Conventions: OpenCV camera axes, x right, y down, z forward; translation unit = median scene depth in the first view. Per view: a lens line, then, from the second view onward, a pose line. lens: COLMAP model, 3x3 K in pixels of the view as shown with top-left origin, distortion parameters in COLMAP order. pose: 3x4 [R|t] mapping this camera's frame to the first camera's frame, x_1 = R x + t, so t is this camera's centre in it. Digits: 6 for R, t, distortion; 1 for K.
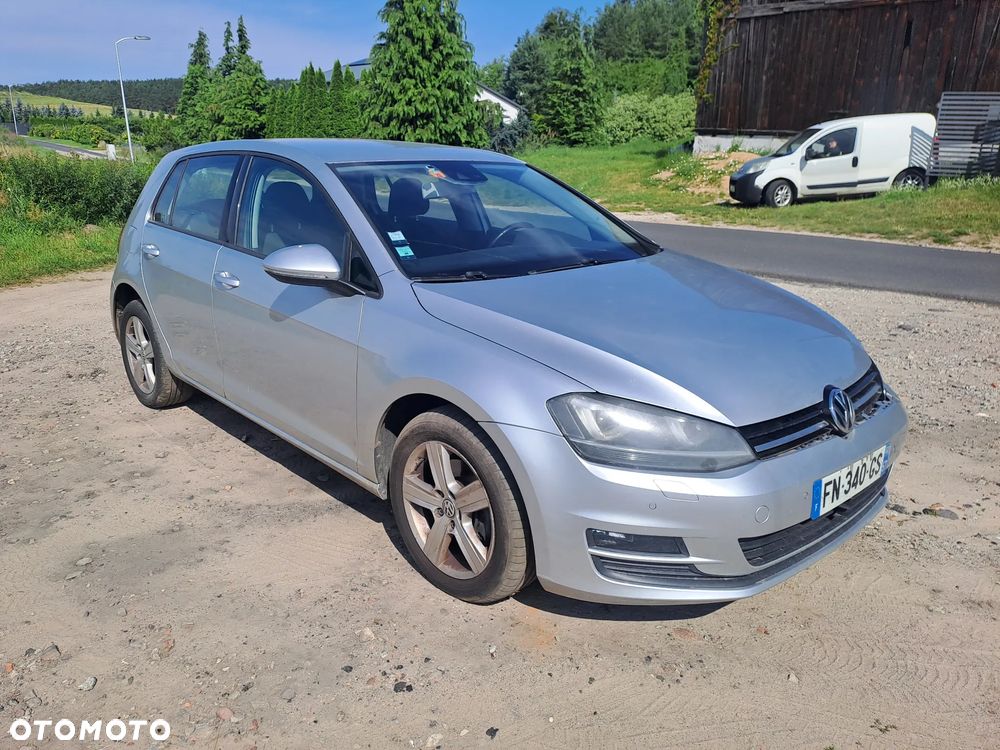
lens RADIAL K [[769.7, 0, 486.3], [0, 769.7, 378.6], [0, 0, 1]] dist [0.029462, -0.012791]
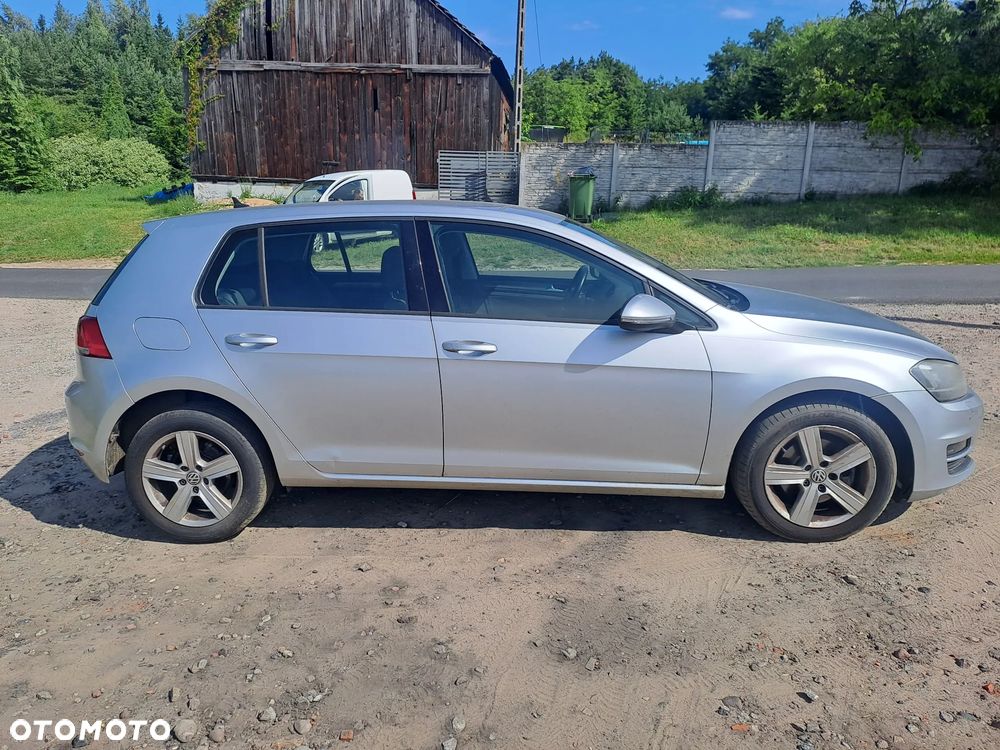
lens RADIAL K [[769.7, 0, 486.3], [0, 769.7, 378.6], [0, 0, 1]] dist [0.029462, -0.012791]
pose [[0.733989, -0.169714, 0.657615, -0.159619], [0.204004, 0.978654, 0.024869, -0.017381], [-0.647798, 0.115902, 0.752944, 0.044012]]
